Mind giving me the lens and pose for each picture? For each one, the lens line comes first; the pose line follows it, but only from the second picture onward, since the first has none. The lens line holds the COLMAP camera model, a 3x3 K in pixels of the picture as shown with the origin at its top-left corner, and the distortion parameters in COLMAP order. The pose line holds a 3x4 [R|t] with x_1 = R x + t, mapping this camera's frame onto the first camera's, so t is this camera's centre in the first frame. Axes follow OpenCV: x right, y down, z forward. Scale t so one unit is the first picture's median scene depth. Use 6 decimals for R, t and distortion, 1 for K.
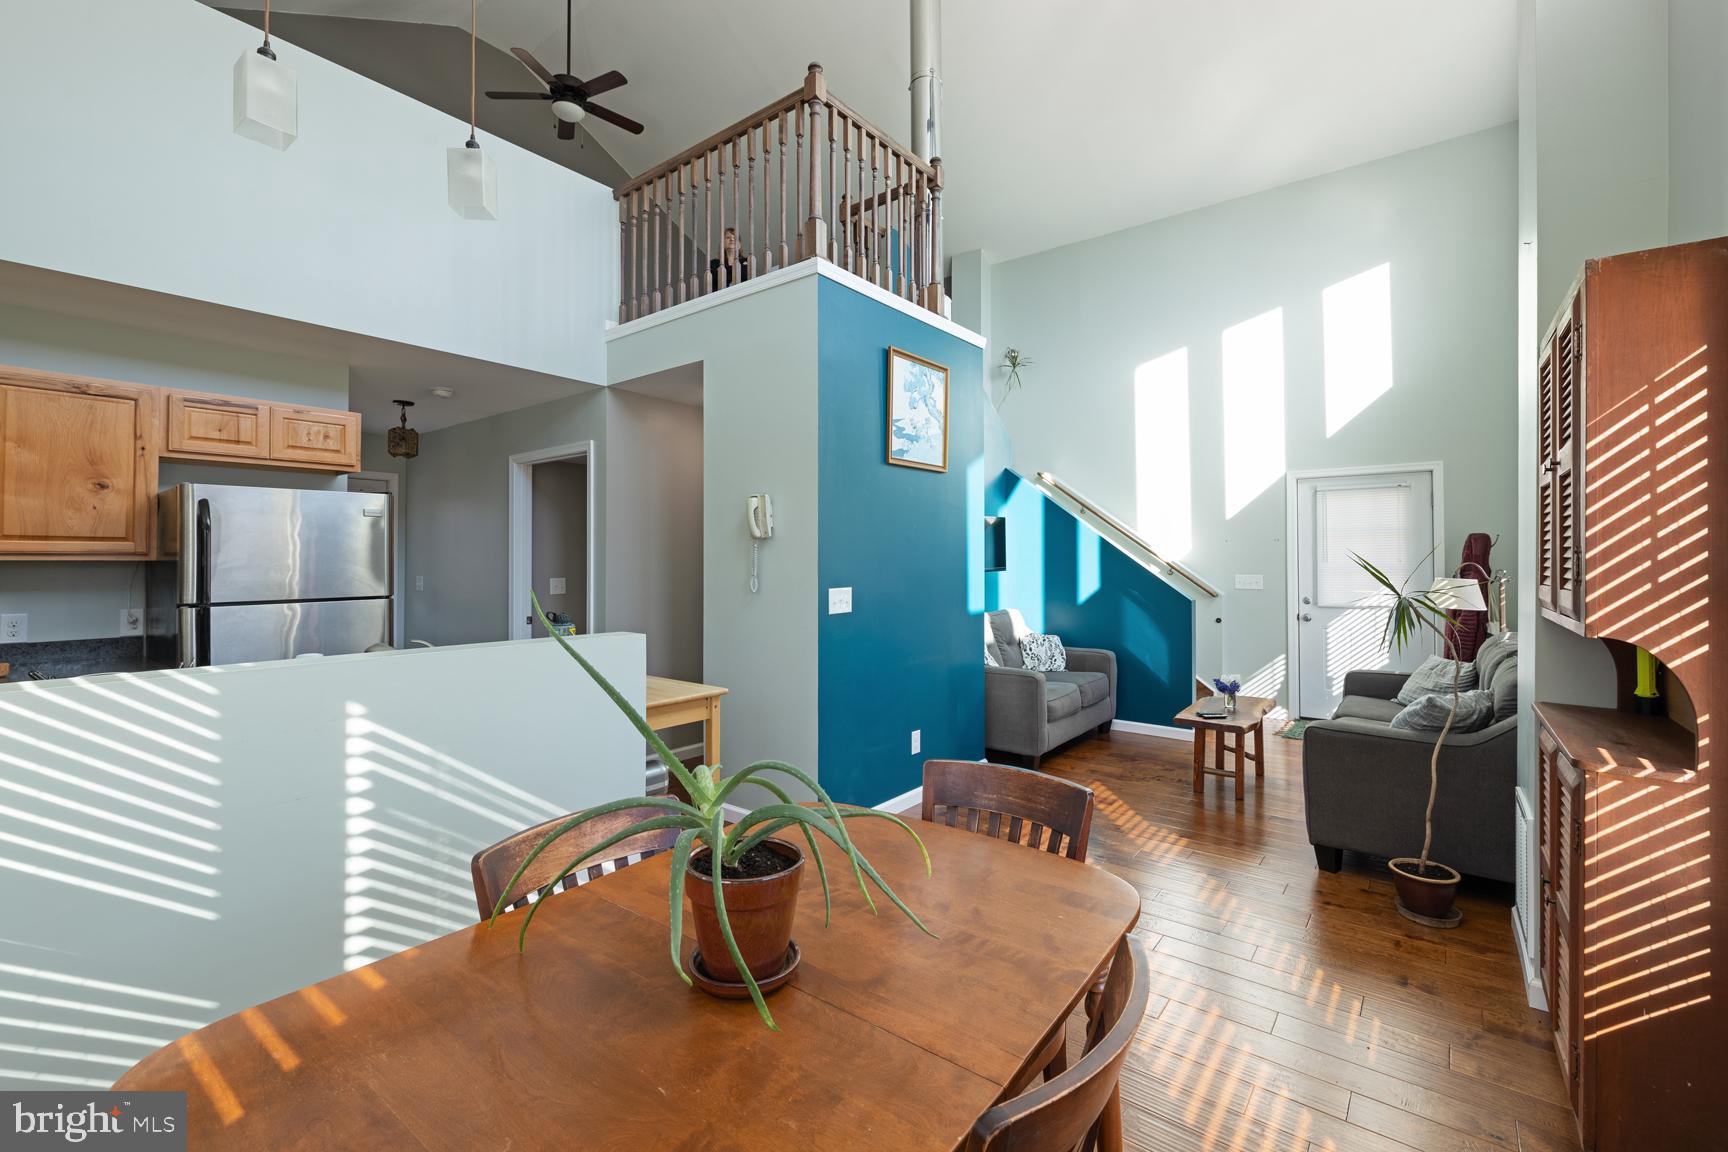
lens RADIAL K [[737.6, 0, 871.7], [0, 737.6, 547.6], [0, 0, 1]] dist [0.001124, 0.000077]
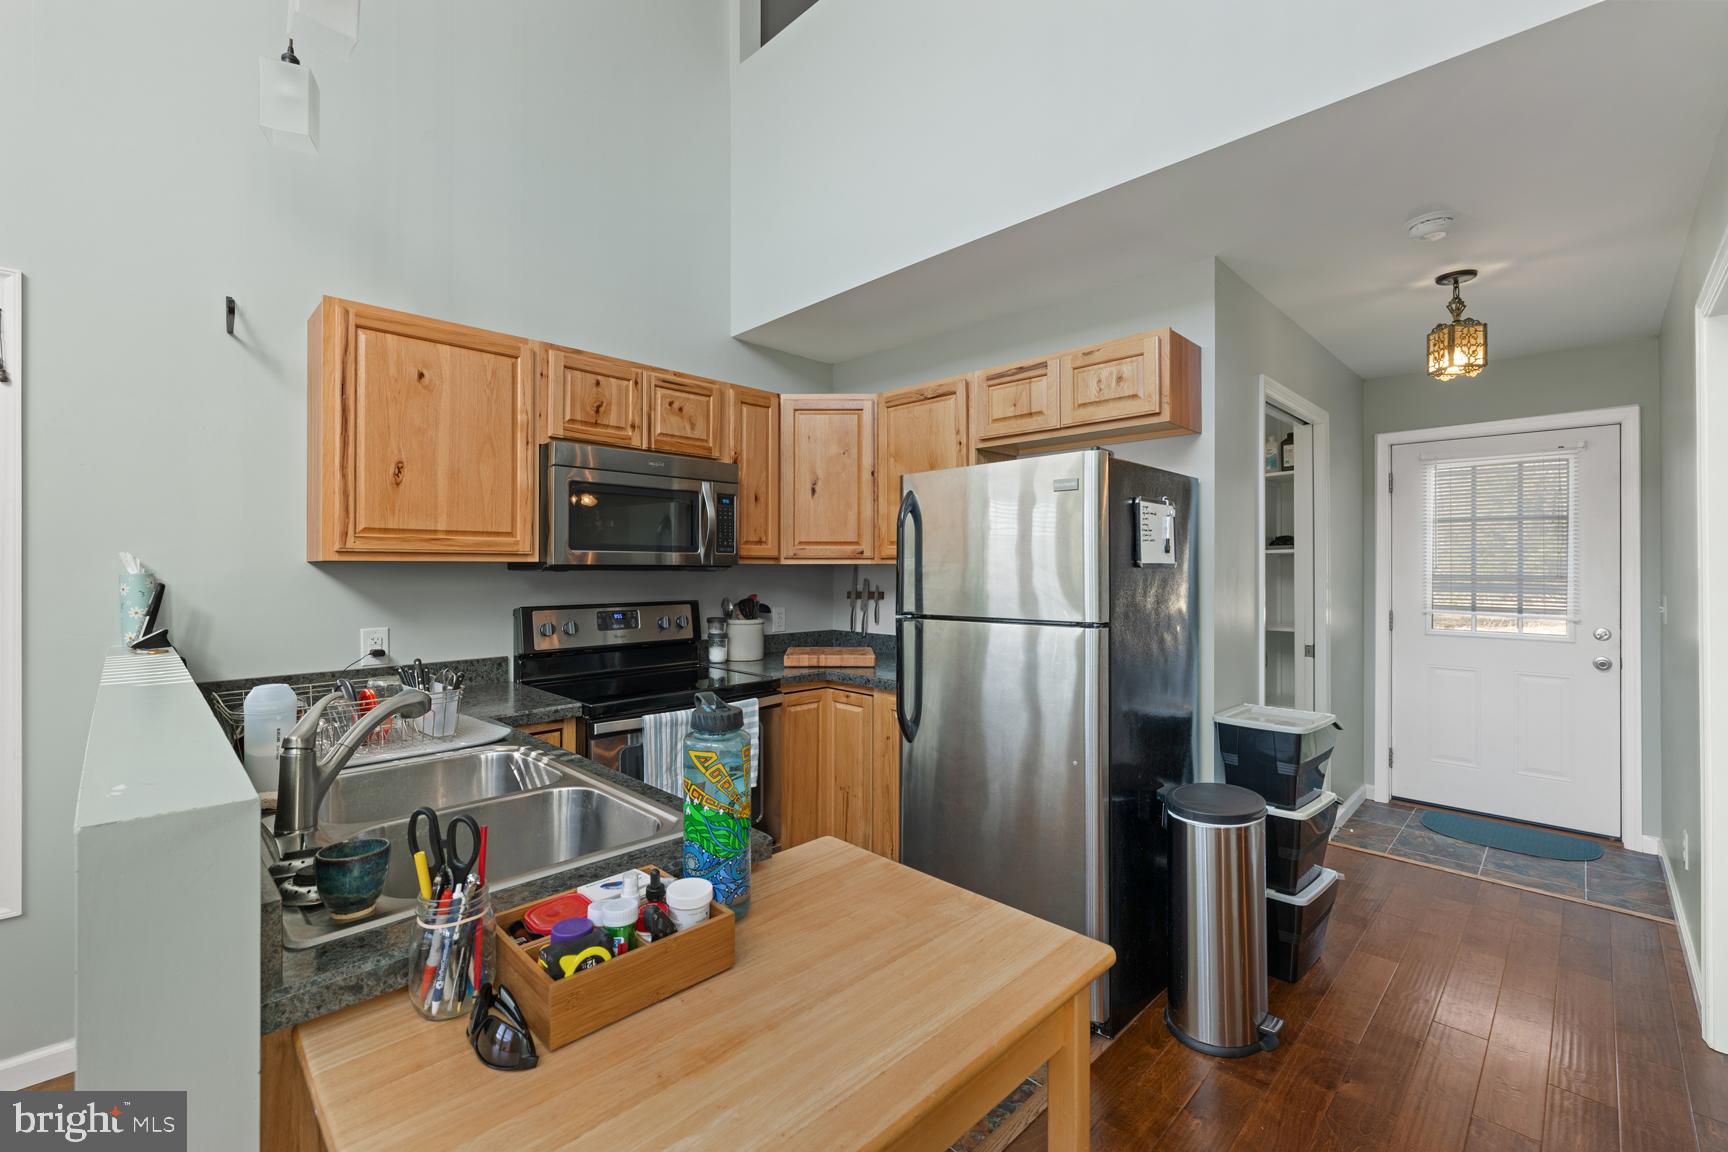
lens RADIAL K [[737.6, 0, 864.7], [0, 737.6, 568.1], [0, 0, 1]] dist [0.001124, 0.000077]
pose [[-0.132480, 0.000456, -0.991186, -0.049380], [0.015481, 0.999879, -0.001609, 0.020707], [0.991065, -0.015558, -0.132471, 0.933740]]
